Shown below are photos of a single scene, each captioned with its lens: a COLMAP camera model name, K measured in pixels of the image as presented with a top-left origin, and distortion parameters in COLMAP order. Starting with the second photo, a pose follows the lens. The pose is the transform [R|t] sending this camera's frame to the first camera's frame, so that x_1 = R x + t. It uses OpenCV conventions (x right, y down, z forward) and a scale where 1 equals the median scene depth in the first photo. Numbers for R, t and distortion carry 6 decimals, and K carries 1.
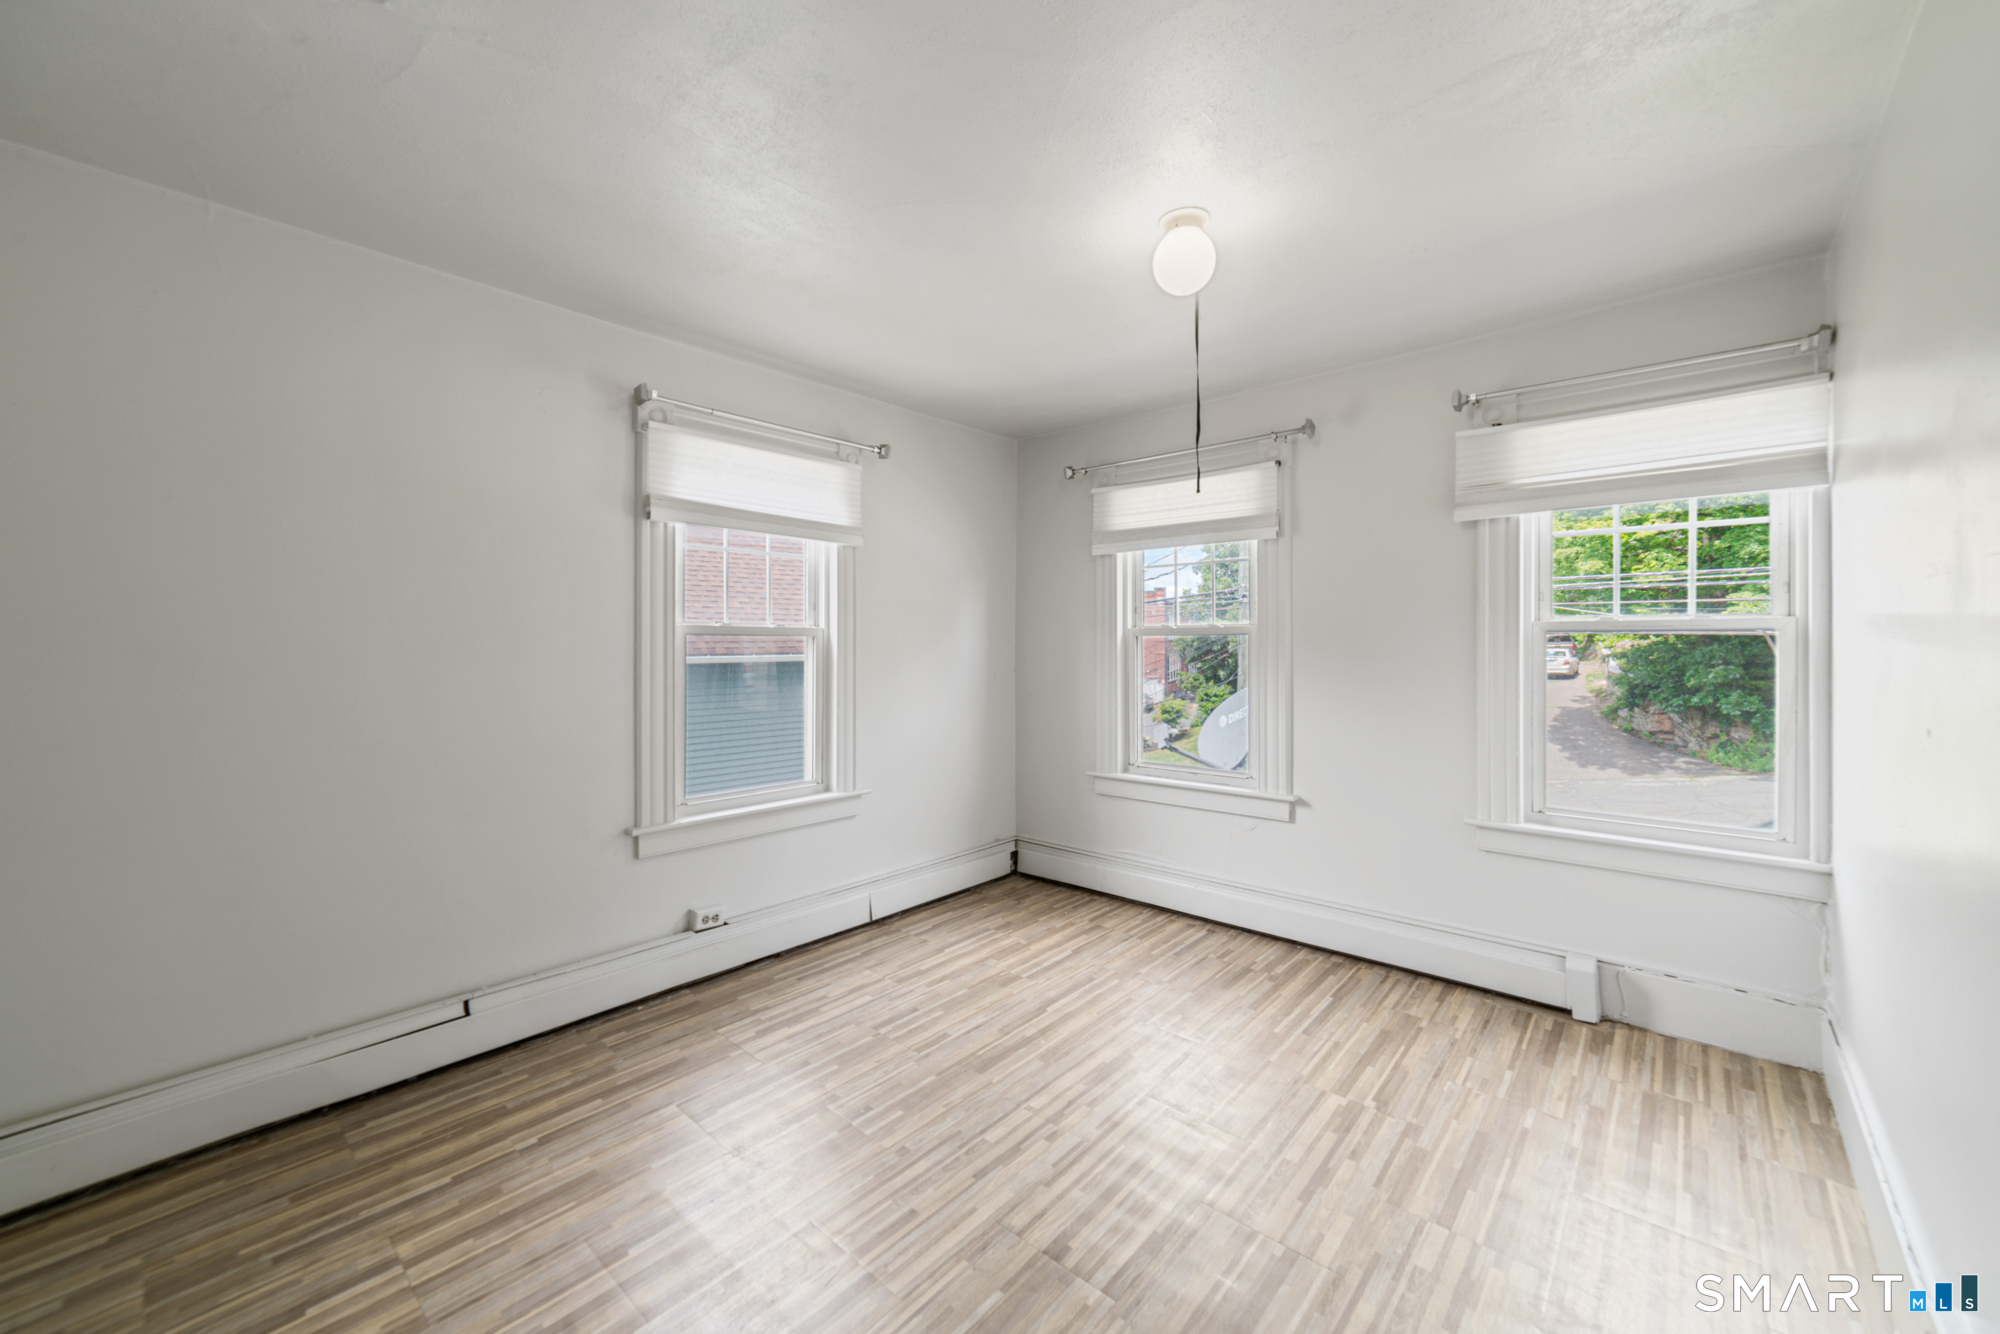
lens RADIAL K [[788.8, 0, 998.1], [0, 788.8, 663.1], [0, 0, 1]] dist [0.001722, 0.000808]
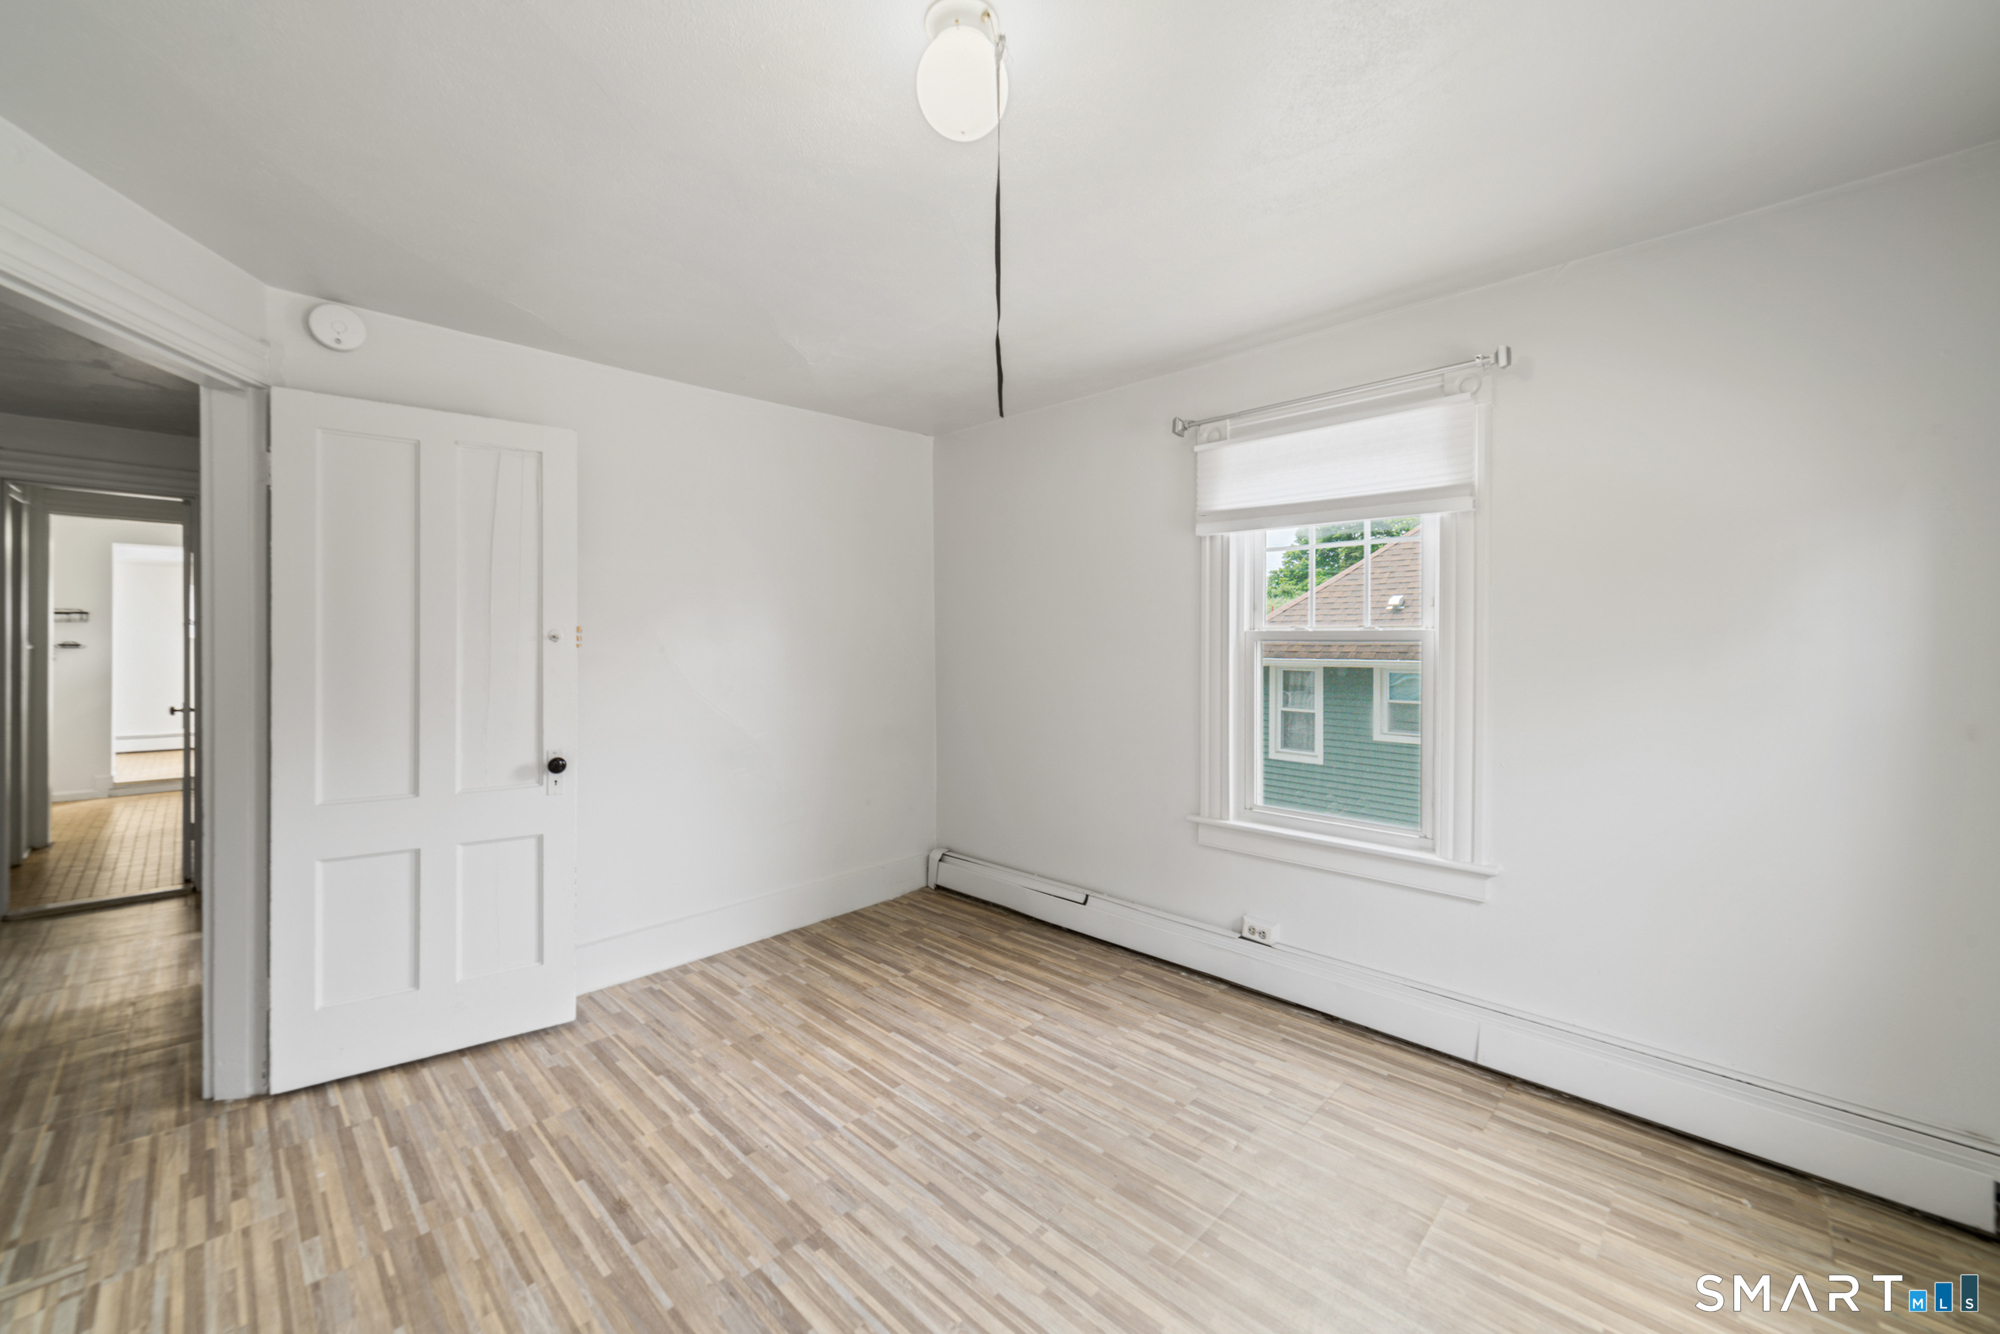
lens RADIAL K [[788.8, 0, 1005.4], [0, 788.8, 658.4], [0, 0, 1]] dist [0.001722, 0.000808]
pose [[-0.059981, 0.018140, -0.998035, 0.766556], [-0.023897, 0.999522, 0.019603, -0.031004], [0.997913, 0.025026, -0.059519, 0.915688]]
